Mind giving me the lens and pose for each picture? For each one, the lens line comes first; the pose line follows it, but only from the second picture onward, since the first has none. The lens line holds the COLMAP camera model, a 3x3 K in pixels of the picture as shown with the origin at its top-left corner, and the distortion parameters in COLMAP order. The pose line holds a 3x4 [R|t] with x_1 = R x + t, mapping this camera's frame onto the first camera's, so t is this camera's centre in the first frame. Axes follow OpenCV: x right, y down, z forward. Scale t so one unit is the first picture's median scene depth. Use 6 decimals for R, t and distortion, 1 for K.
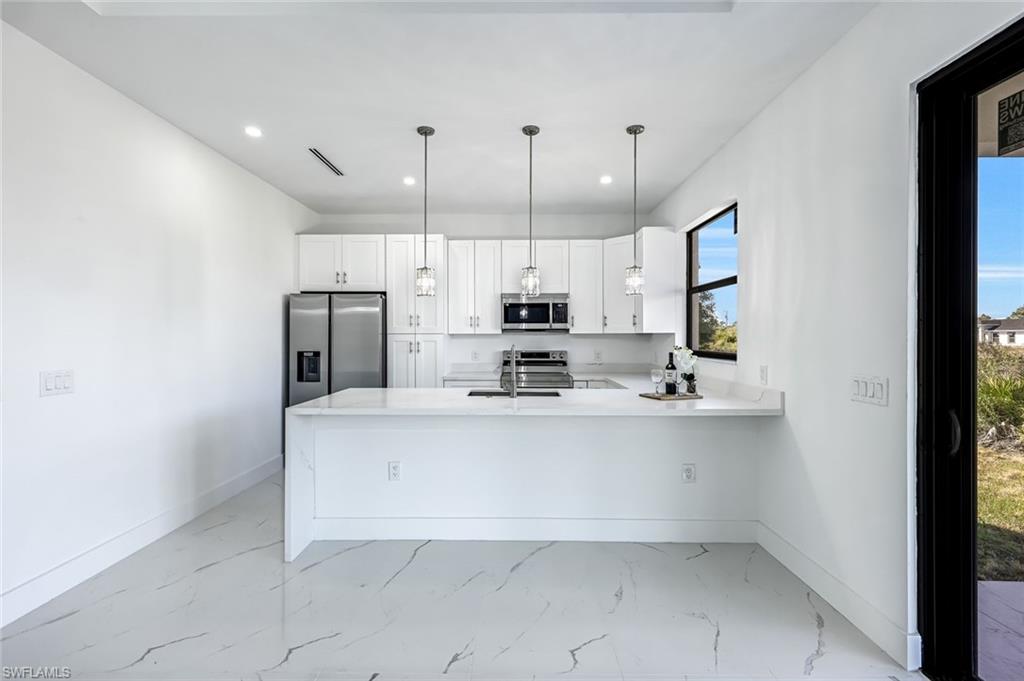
lens RADIAL K [[459.8, 0, 512.6], [0, 459.8, 337.3], [0, 0, 1]] dist [0.001896, 0.000071]
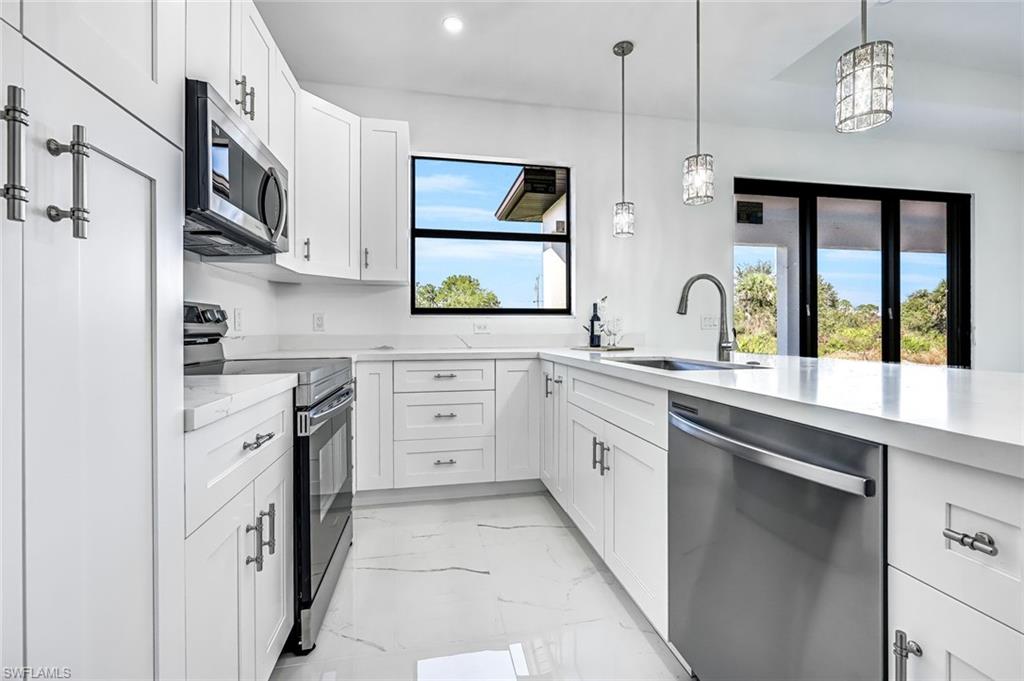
lens RADIAL K [[407.0, 0, 507.6], [0, 407.0, 339.4], [0, 0, 1]] dist [0.001781, 0.000180]
pose [[-0.188946, -0.030555, 0.981512, -0.315767], [0.006006, 0.999461, 0.032270, 0.055513], [-0.981969, 0.011992, -0.188661, 0.924634]]
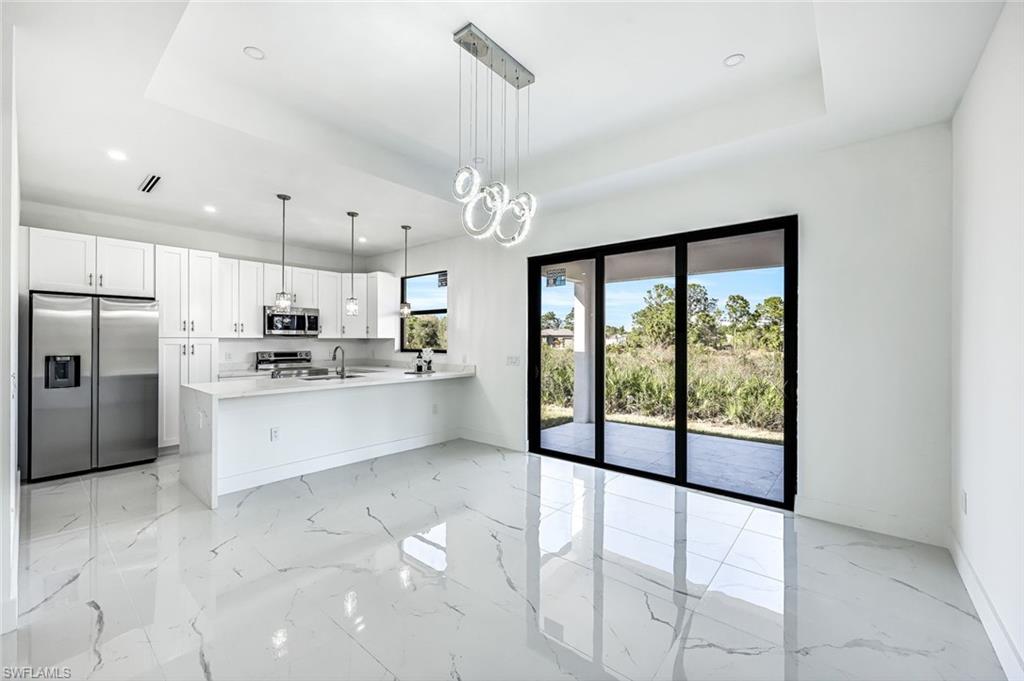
lens RADIAL K [[407.0, 0, 507.6], [0, 407.0, 339.4], [0, 0, 1]] dist [0.001781, 0.000180]
pose [[0.643816, 0.003403, 0.765173, -0.478973], [-0.001050, 0.999993, -0.003563, -0.000686], [-0.765179, 0.001491, 0.643815, -0.233975]]
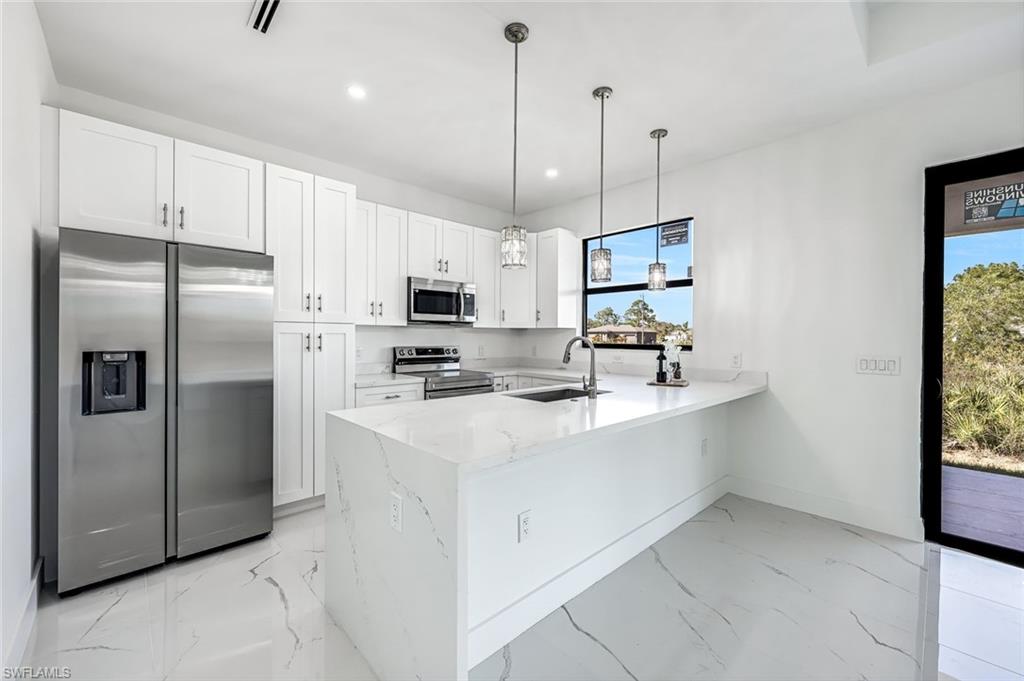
lens RADIAL K [[411.7, 0, 516.2], [0, 411.7, 338.8], [0, 0, 1]] dist [-0.001291, -0.000004]
pose [[0.720785, 0.000997, 0.693158, -0.423125], [-0.004804, 0.999982, 0.003557, 0.012963], [-0.693142, -0.005894, 0.720777, 0.367652]]
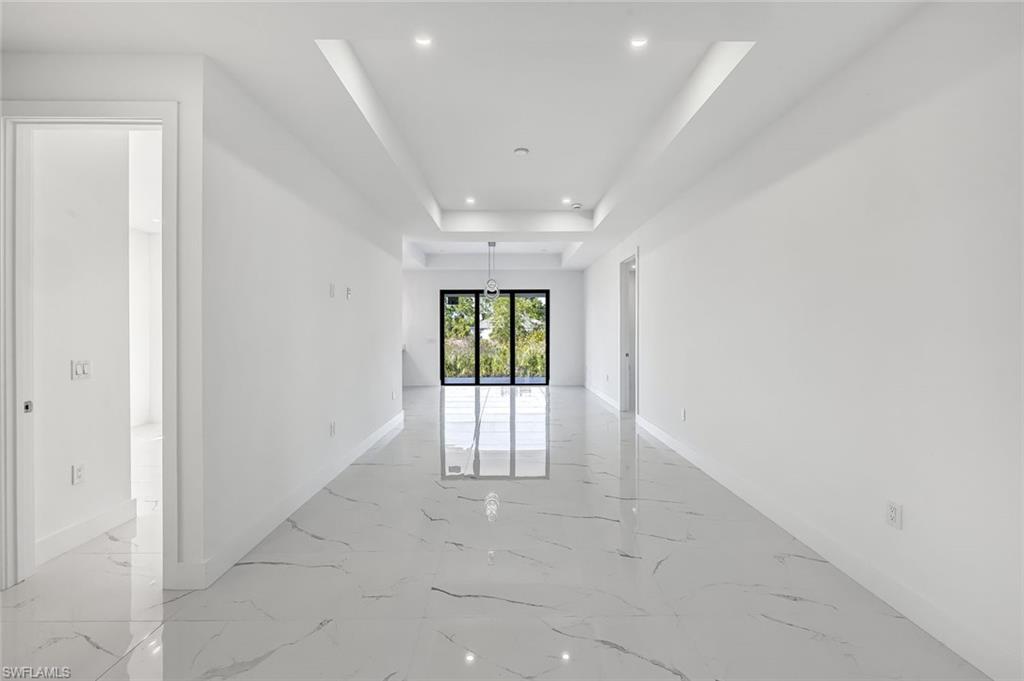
lens RADIAL K [[410.8, 0, 508.4], [0, 410.8, 329.2], [0, 0, 1]] dist [-0.001498, -0.000152]
pose [[-0.008701, 0.003848, 0.999955, -1.745860], [0.005094, 0.999980, -0.003804, -0.001166], [-0.999949, 0.005061, -0.008721, 0.058010]]
